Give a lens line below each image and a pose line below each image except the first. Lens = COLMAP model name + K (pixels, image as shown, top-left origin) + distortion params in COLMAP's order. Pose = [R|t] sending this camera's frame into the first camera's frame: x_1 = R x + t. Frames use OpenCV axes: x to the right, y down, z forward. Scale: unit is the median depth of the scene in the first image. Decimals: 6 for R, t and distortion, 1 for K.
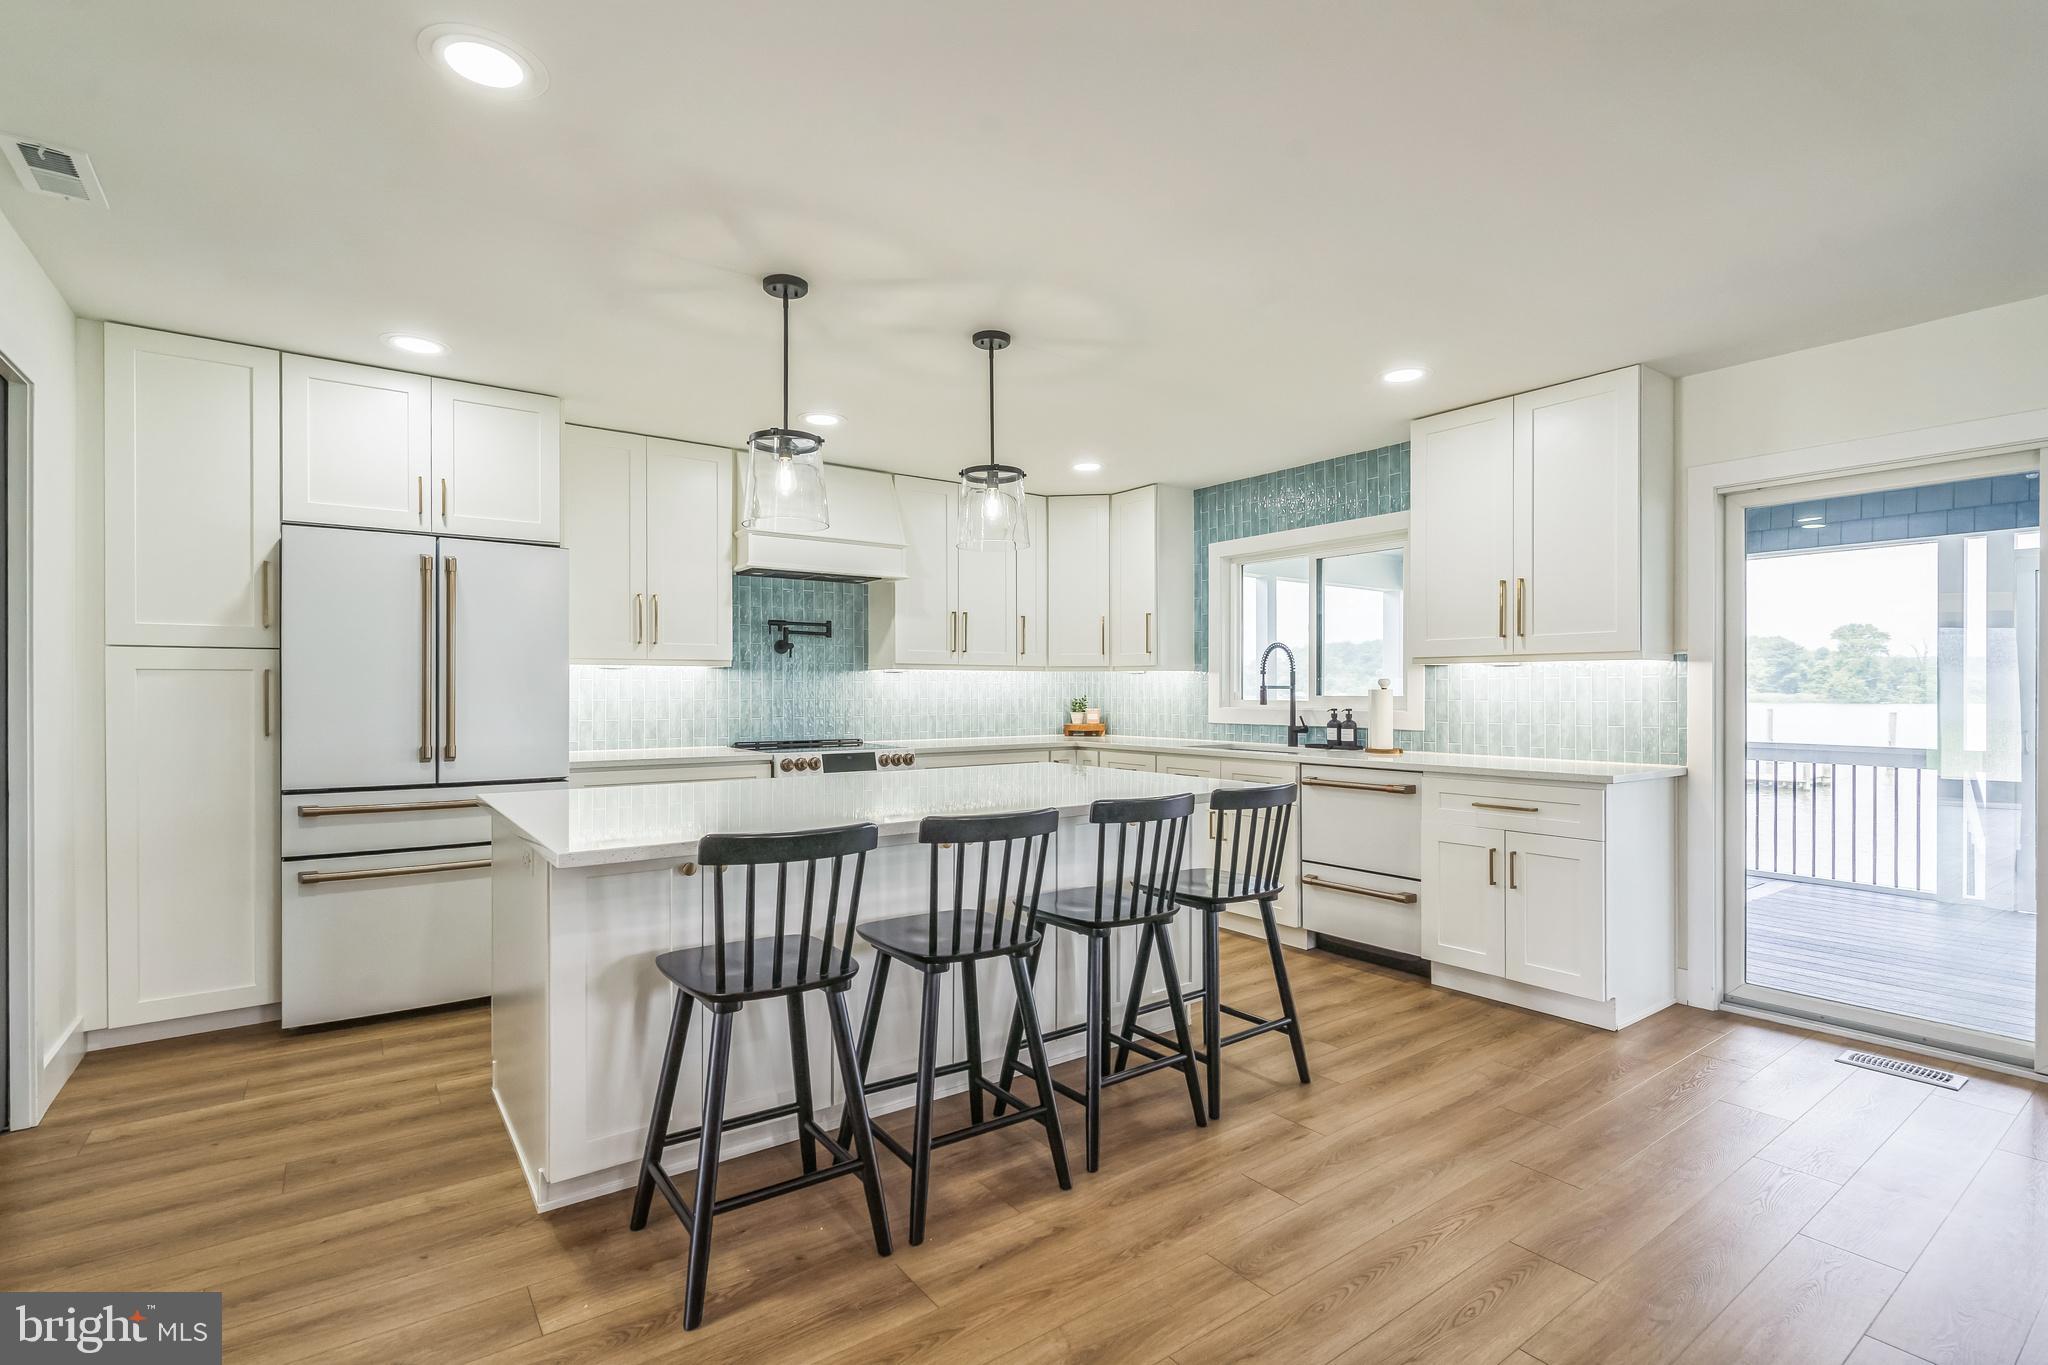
lens RADIAL K [[933.0, 0, 1013.8], [0, 933.0, 691.6], [0, 0, 1]] dist [-0.016103, -0.000088]
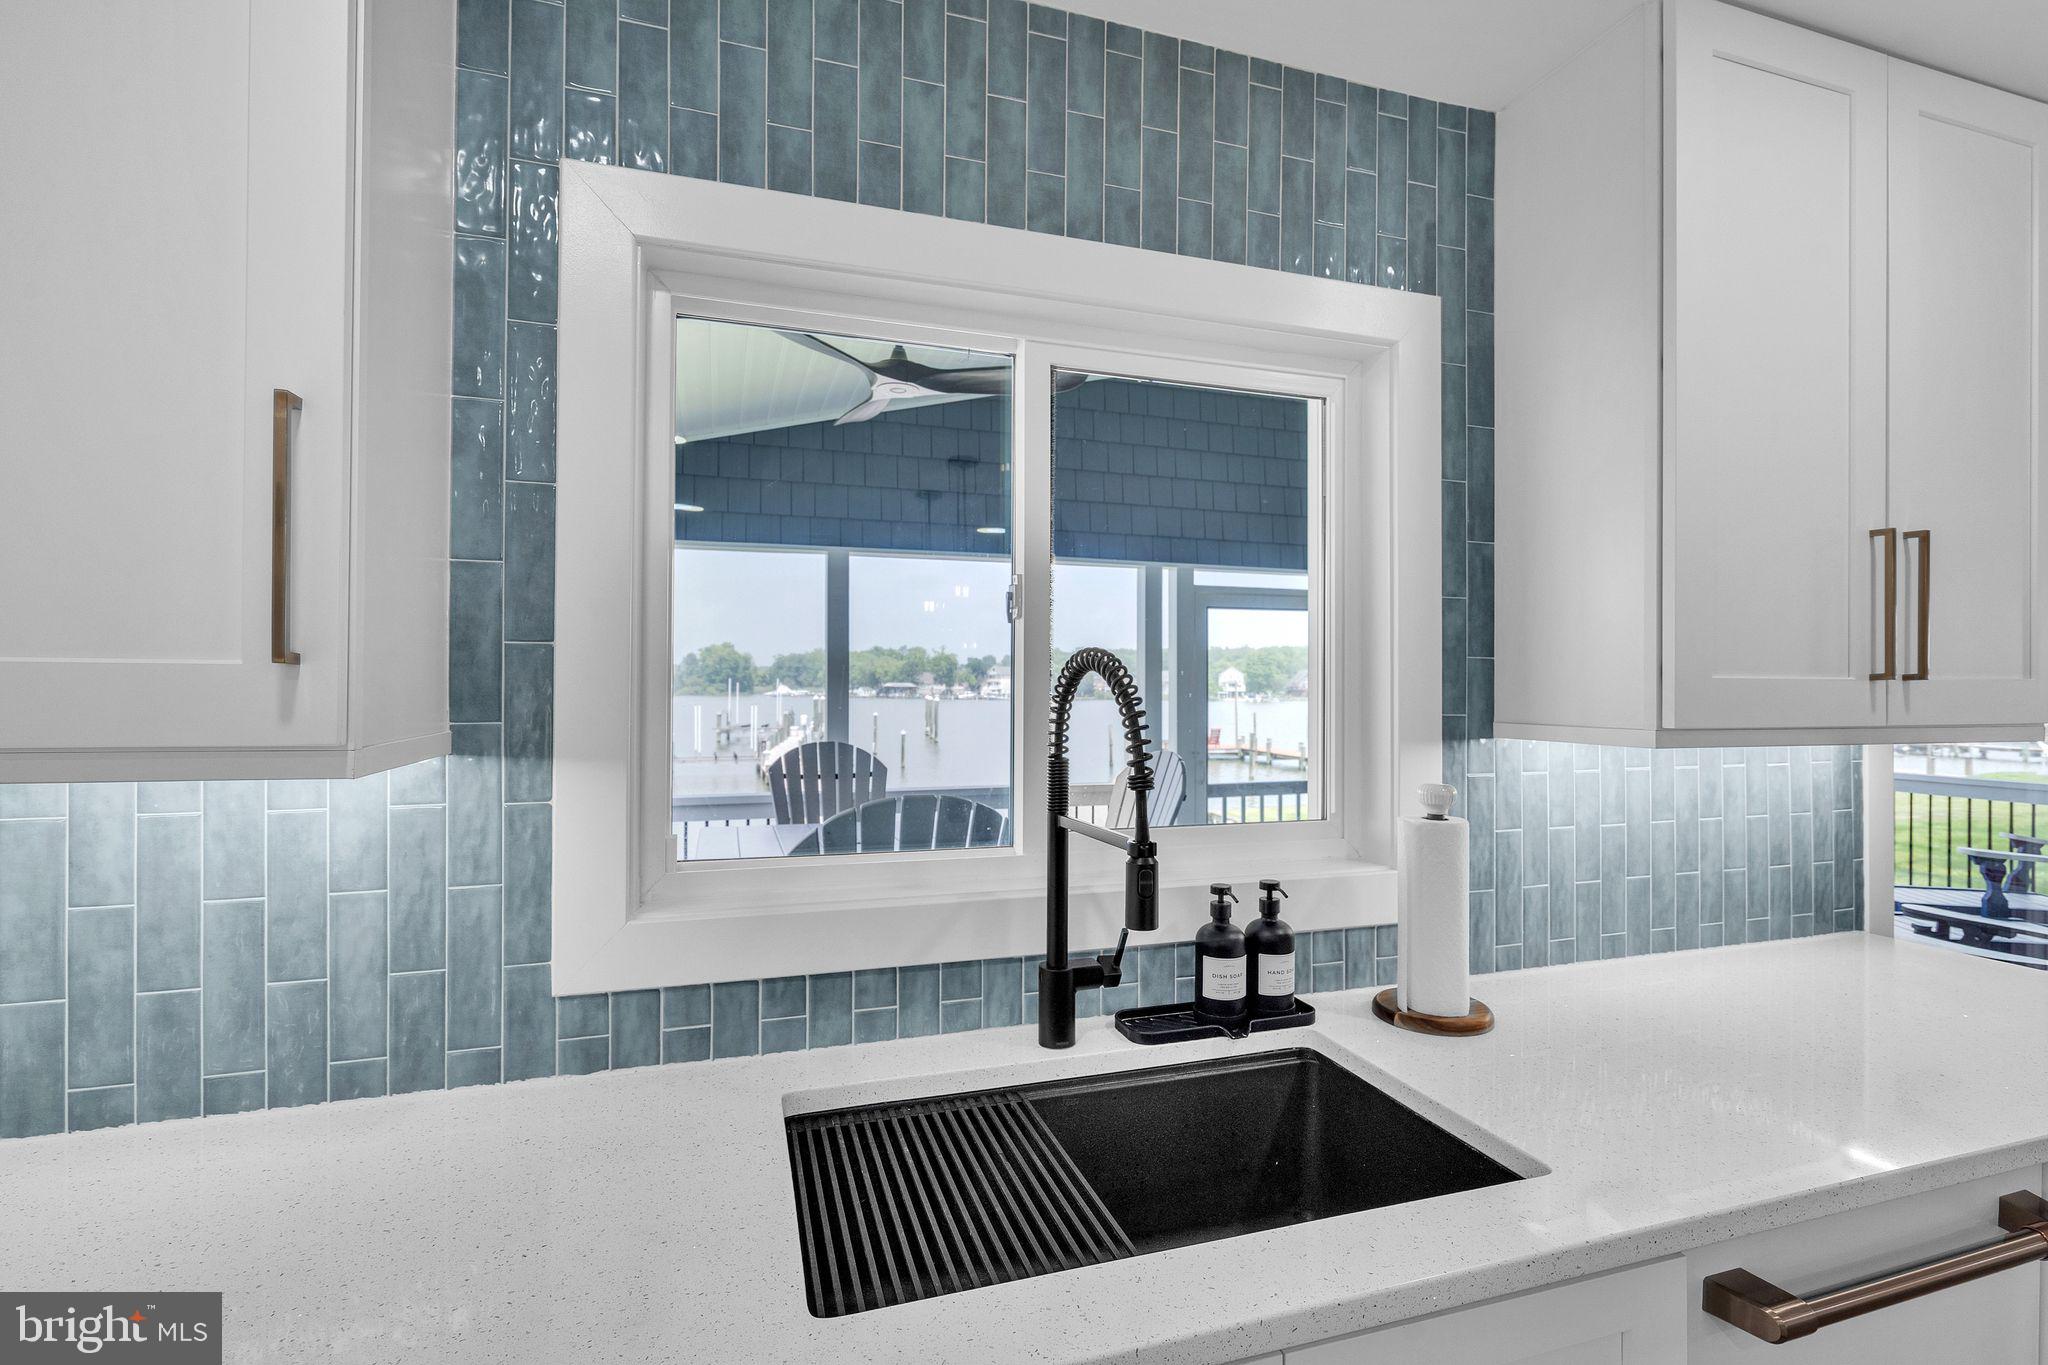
lens RADIAL K [[913.6, 0, 1023.6], [0, 913.6, 683.6], [0, 0, 1]] dist [0.000024, 0.000409]
pose [[0.318774, 0.003110, 0.947826, 0.051167], [-0.003760, 0.999991, -0.002016, -0.042784], [-0.947823, -0.002921, 0.318782, 0.933570]]
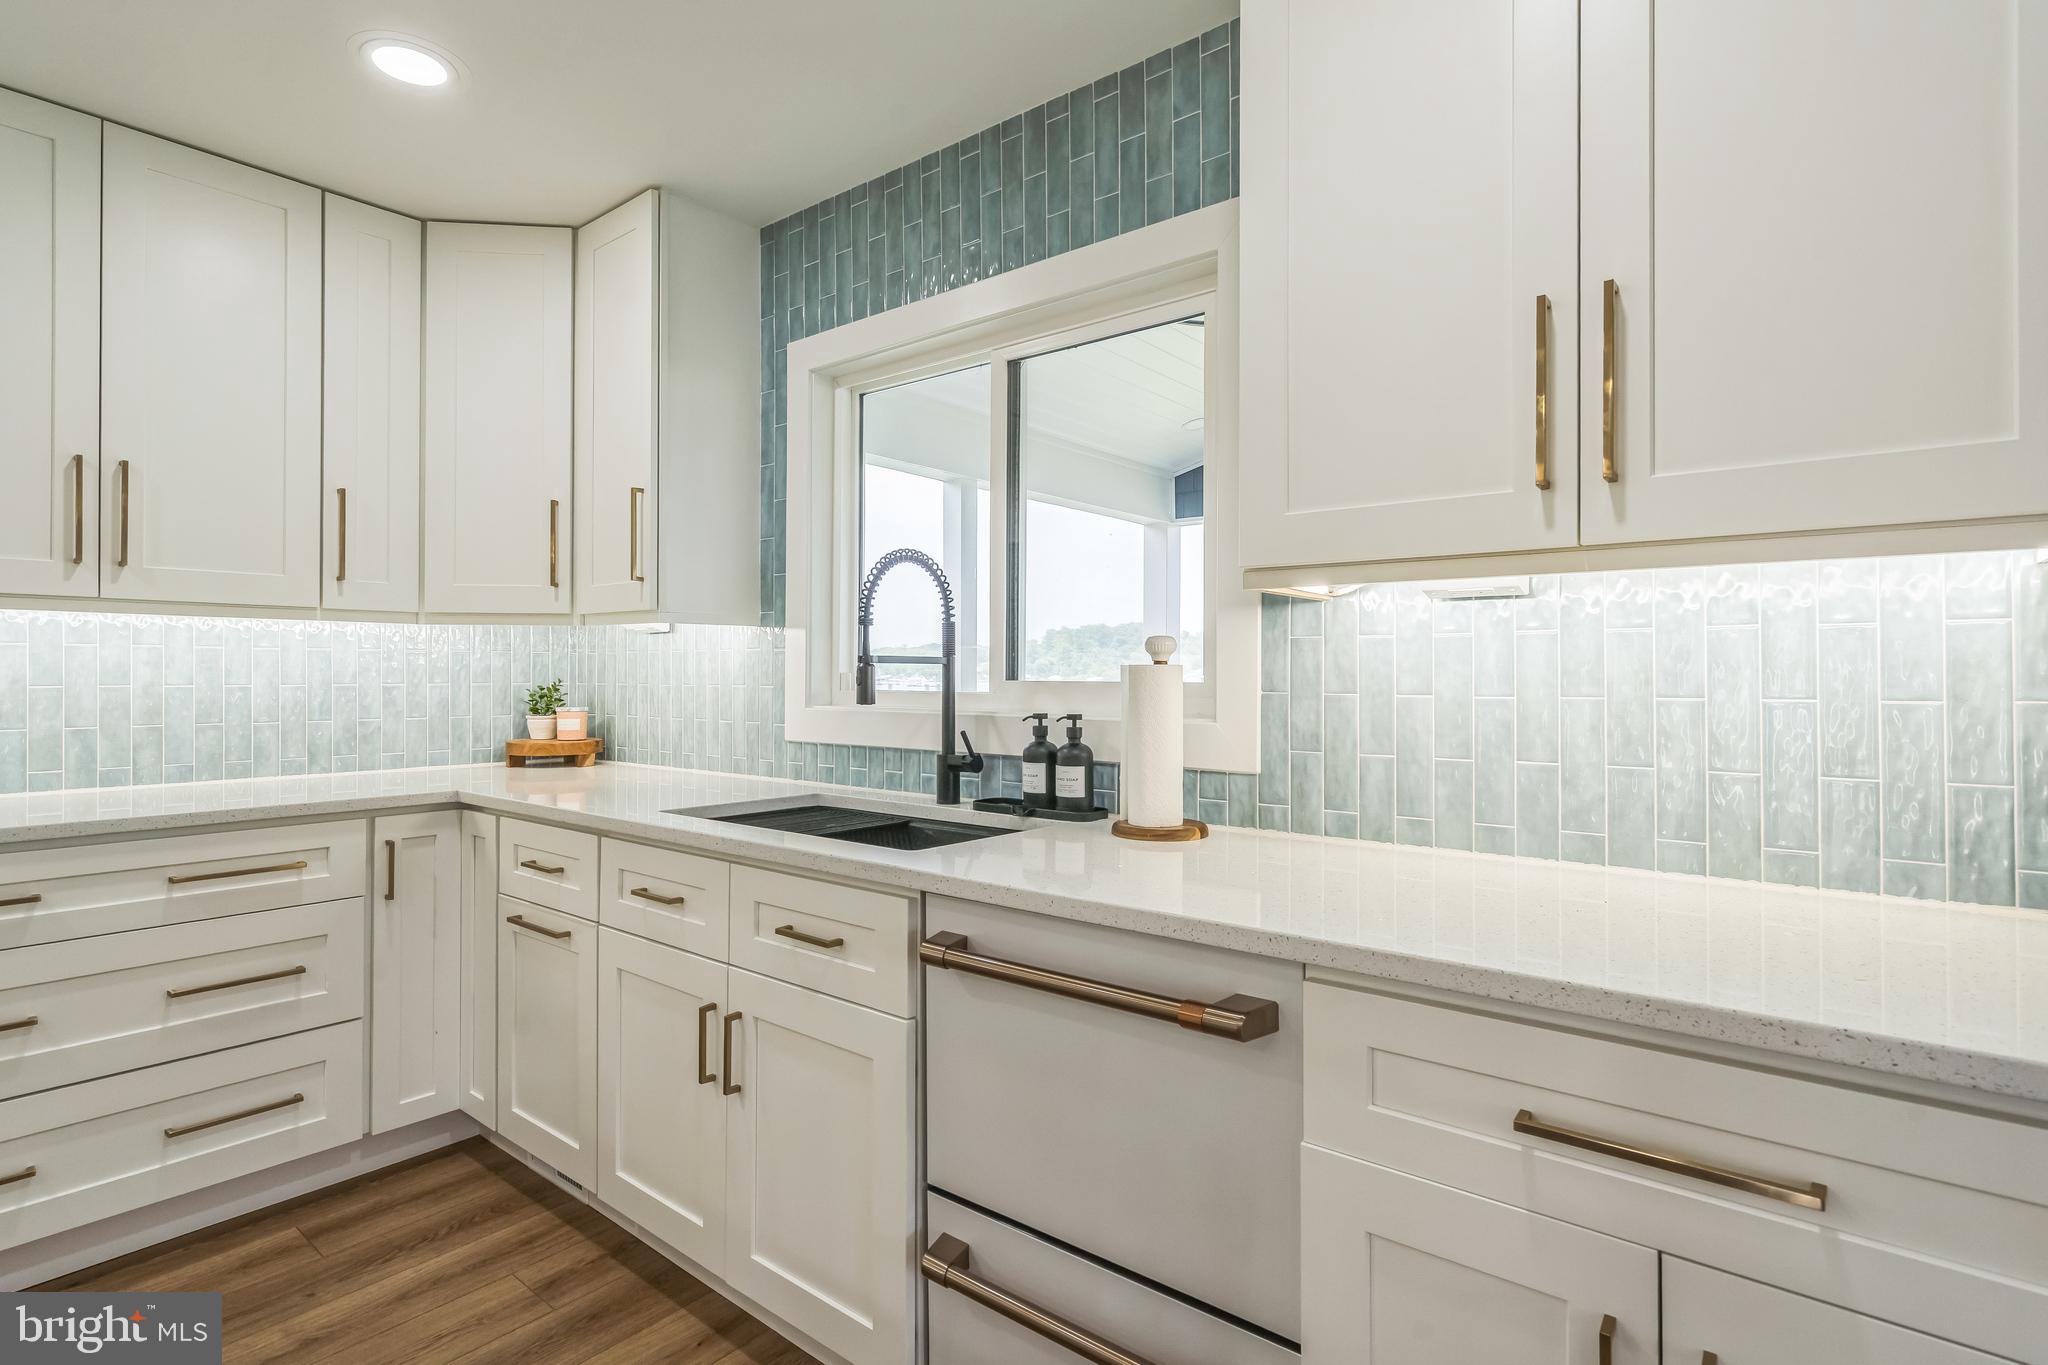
lens RADIAL K [[1011.5, 0, 1016.4], [0, 1011.5, 666.4], [0, 0, 1]] dist [-0.004943, -0.000175]
pose [[0.966734, 0.004803, 0.255737, 0.215066], [-0.002705, 0.999960, -0.008556, 0.001683], [-0.255768, 0.007580, 0.966708, 0.561716]]
